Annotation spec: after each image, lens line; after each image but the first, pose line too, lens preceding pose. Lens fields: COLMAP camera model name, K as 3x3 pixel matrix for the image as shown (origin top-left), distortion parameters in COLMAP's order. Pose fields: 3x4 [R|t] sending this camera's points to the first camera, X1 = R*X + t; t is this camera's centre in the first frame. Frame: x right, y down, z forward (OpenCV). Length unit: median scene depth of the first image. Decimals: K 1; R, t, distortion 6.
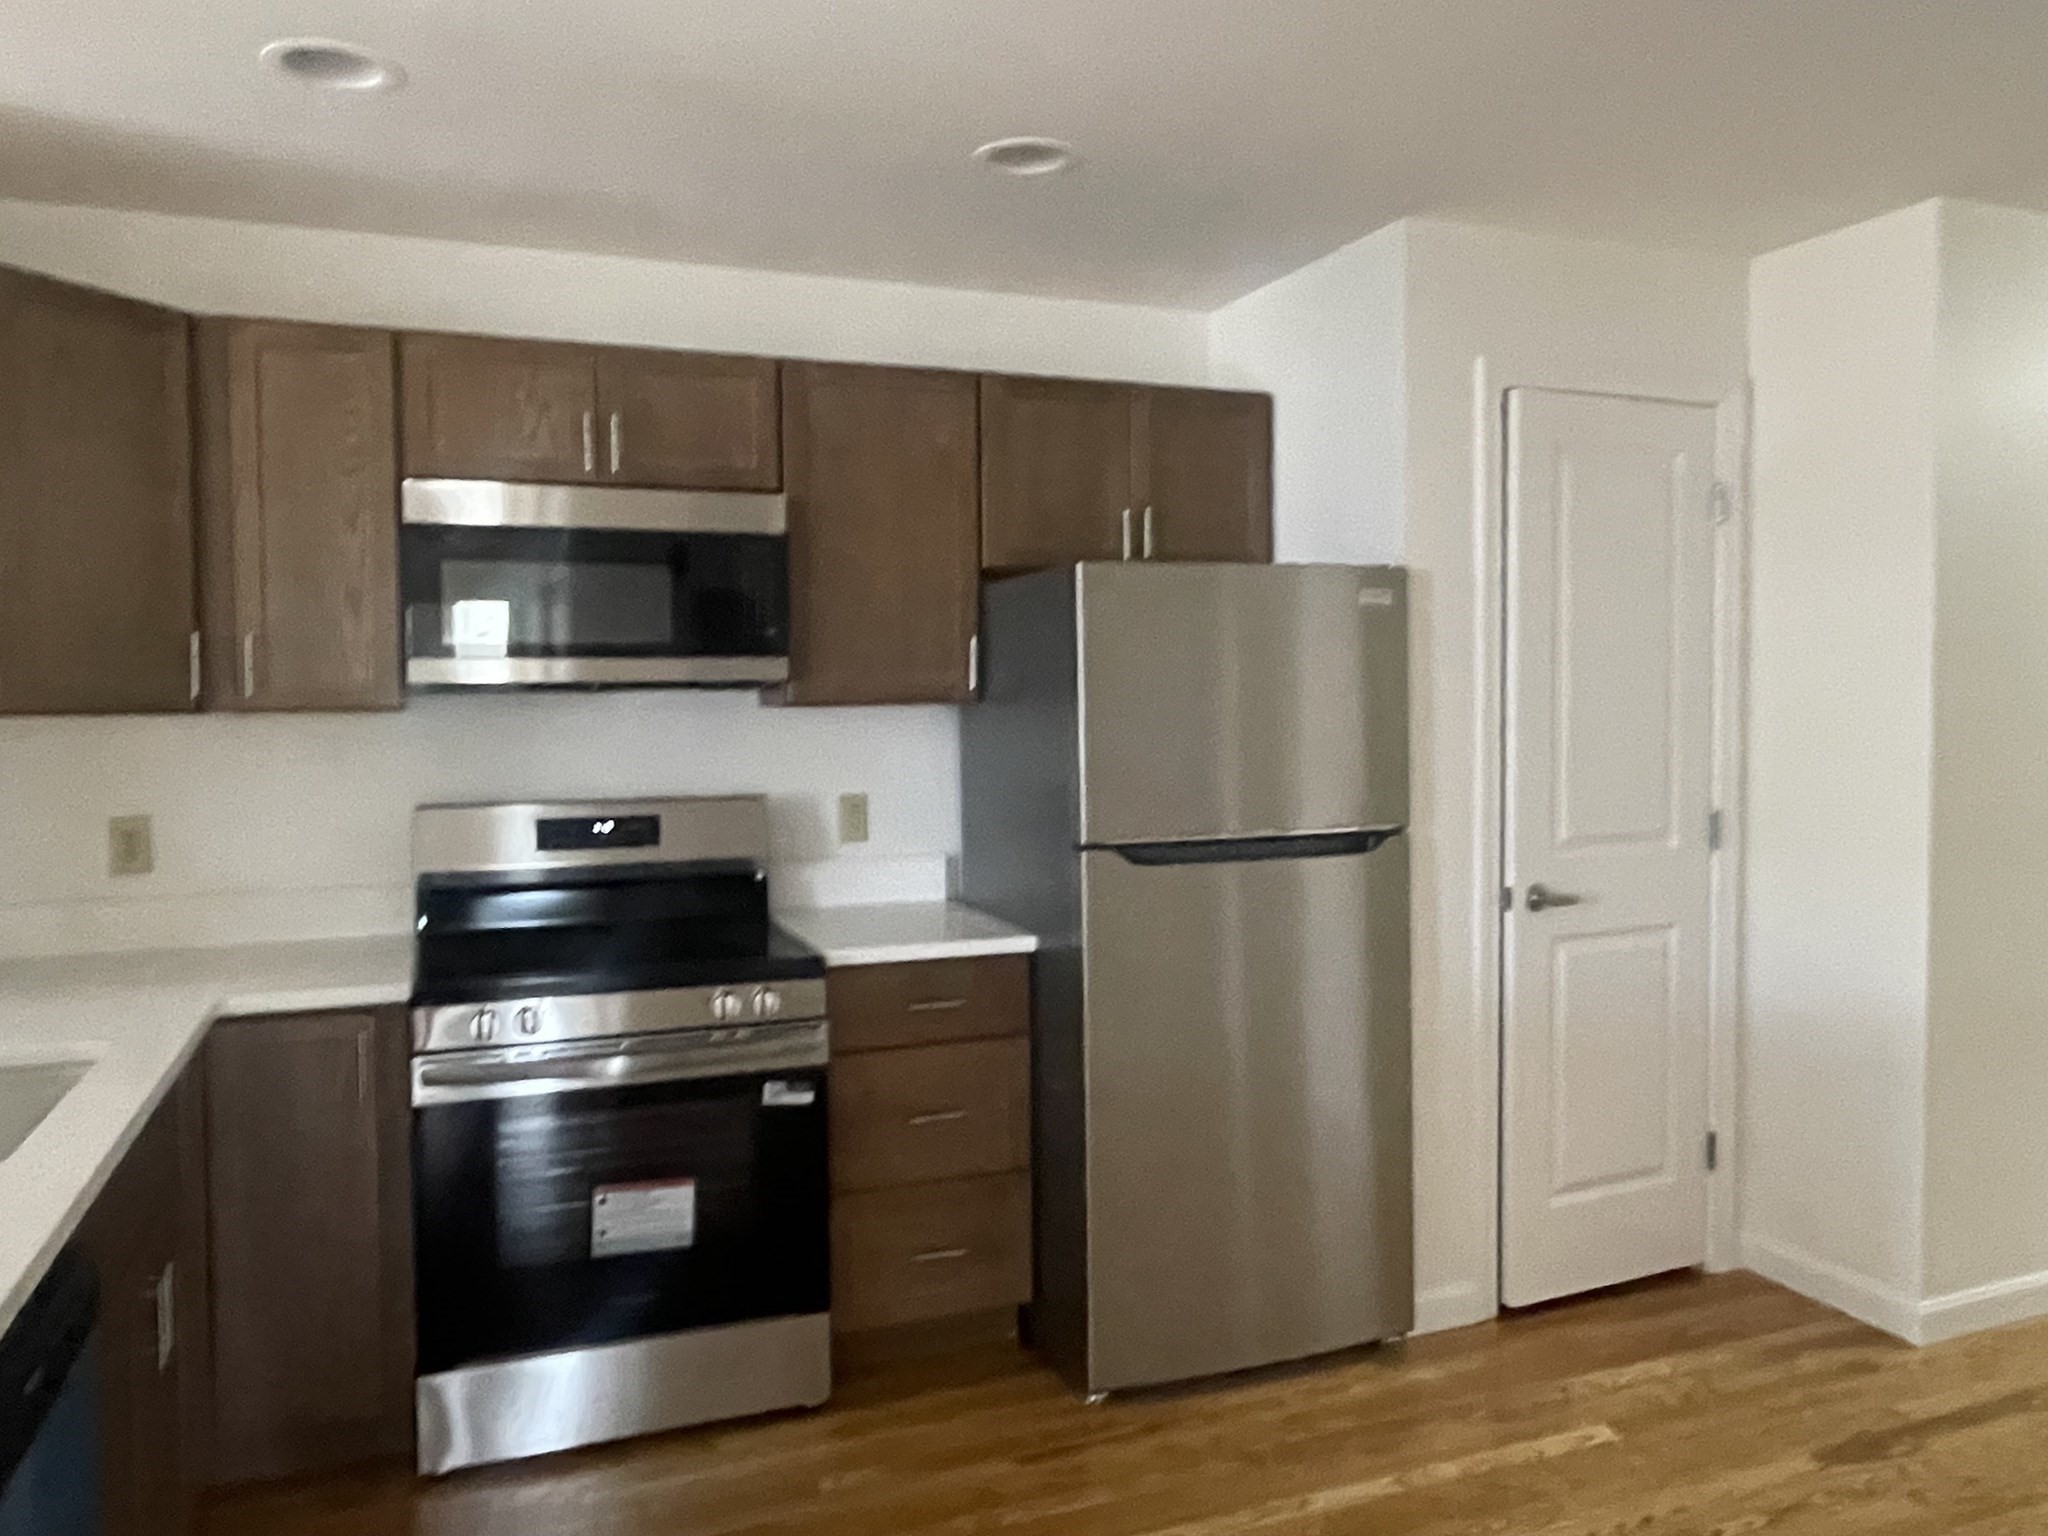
lens RADIAL K [[1480.4, 0, 1021.6], [0, 1480.4, 747.1], [0, 0, 1]] dist [-0.001352, -0.003506]
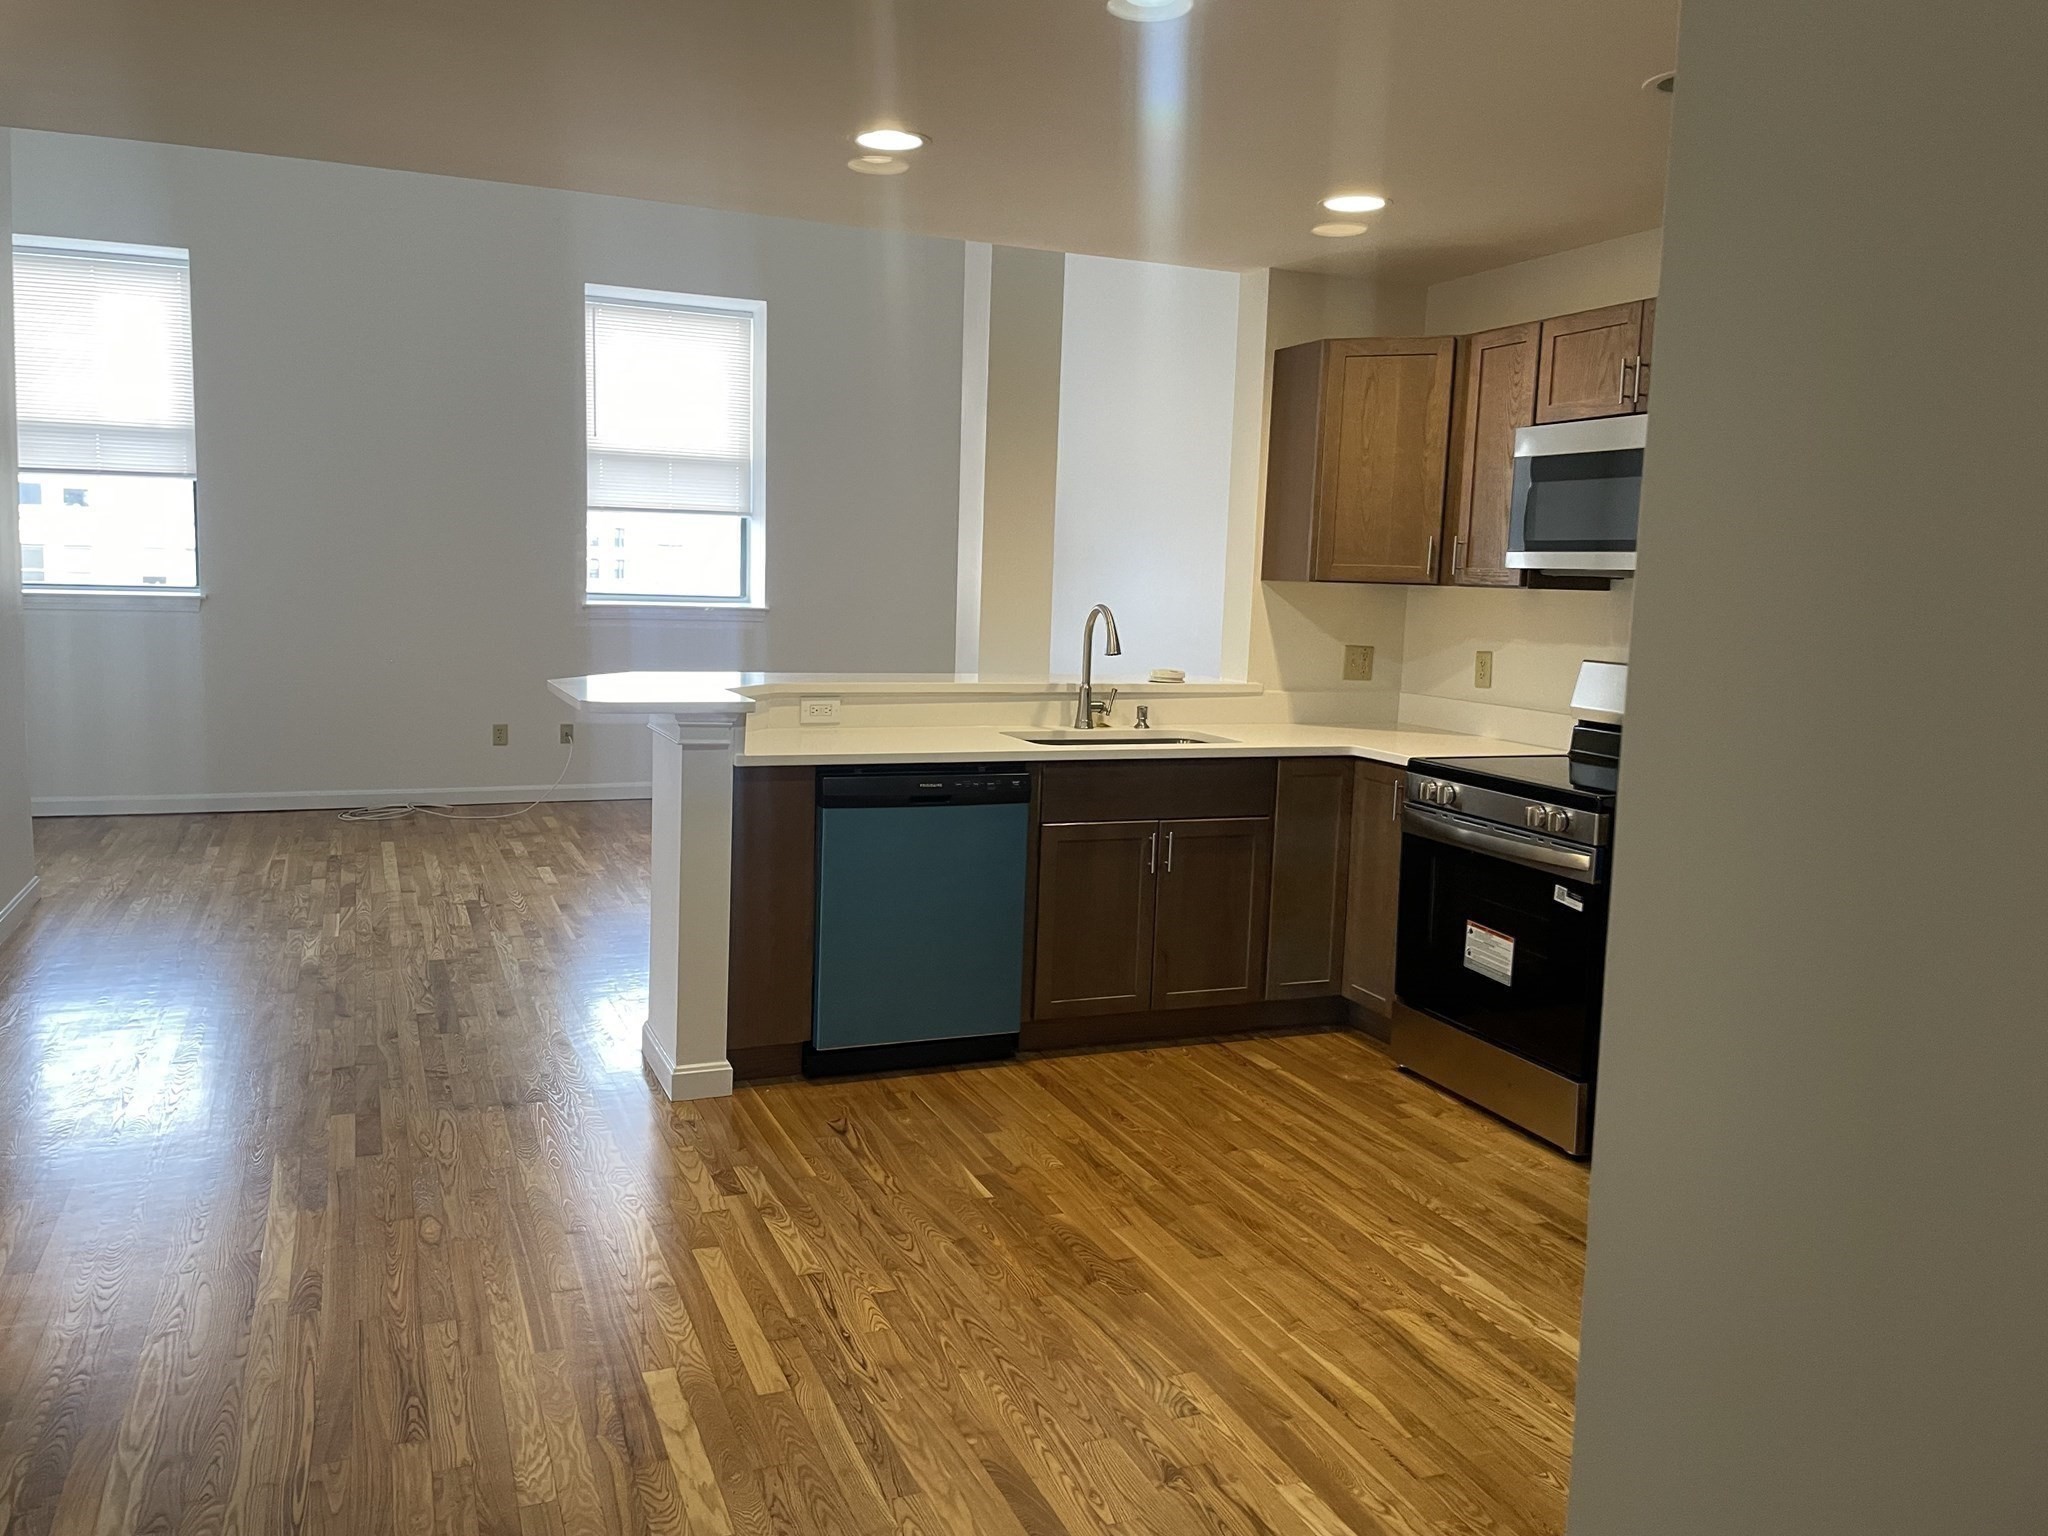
lens RADIAL K [[1548.2, 0, 1011.1], [0, 1548.2, 747.1], [0, 0, 1]] dist [0.071578, -0.092634]
pose [[0.021461, 0.127978, -0.991545, 1.039540], [-0.081589, 0.988689, 0.125844, -0.020153], [0.996435, 0.078198, 0.031660, 0.434291]]
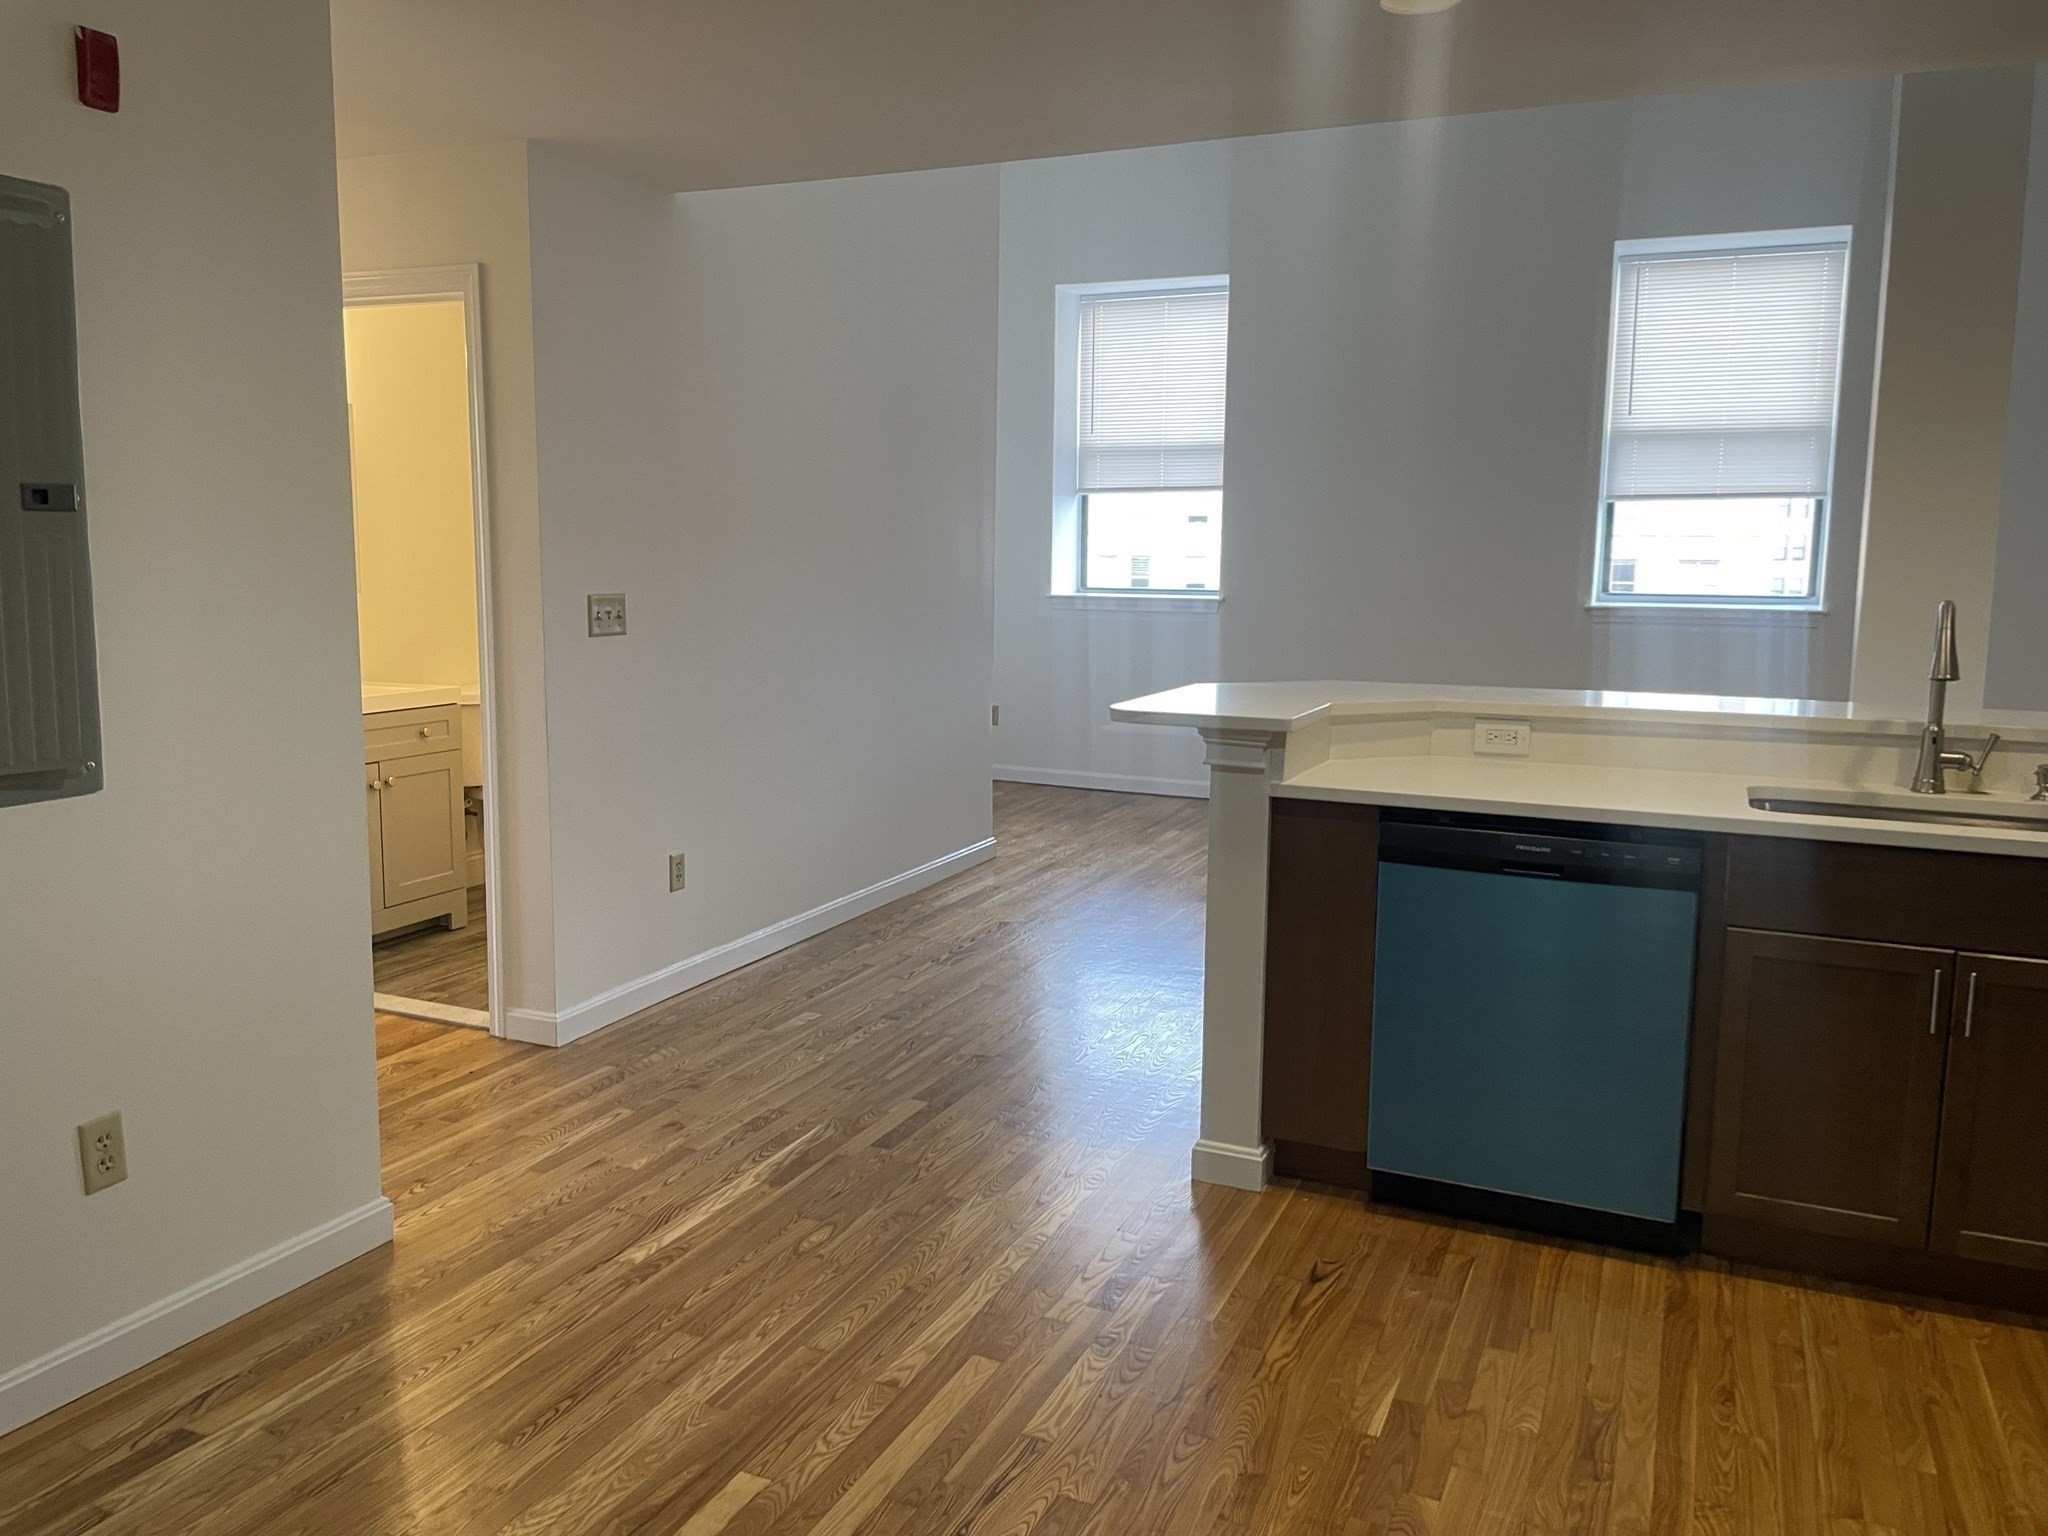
lens RADIAL K [[1548.2, 0, 1011.8], [0, 1548.2, 734.9], [0, 0, 1]] dist [0.071578, -0.092634]
pose [[-0.713119, 0.090031, -0.695238, 0.624763], [-0.036351, 0.985637, 0.164922, -0.033454], [0.700100, 0.142881, -0.699603, 0.855626]]
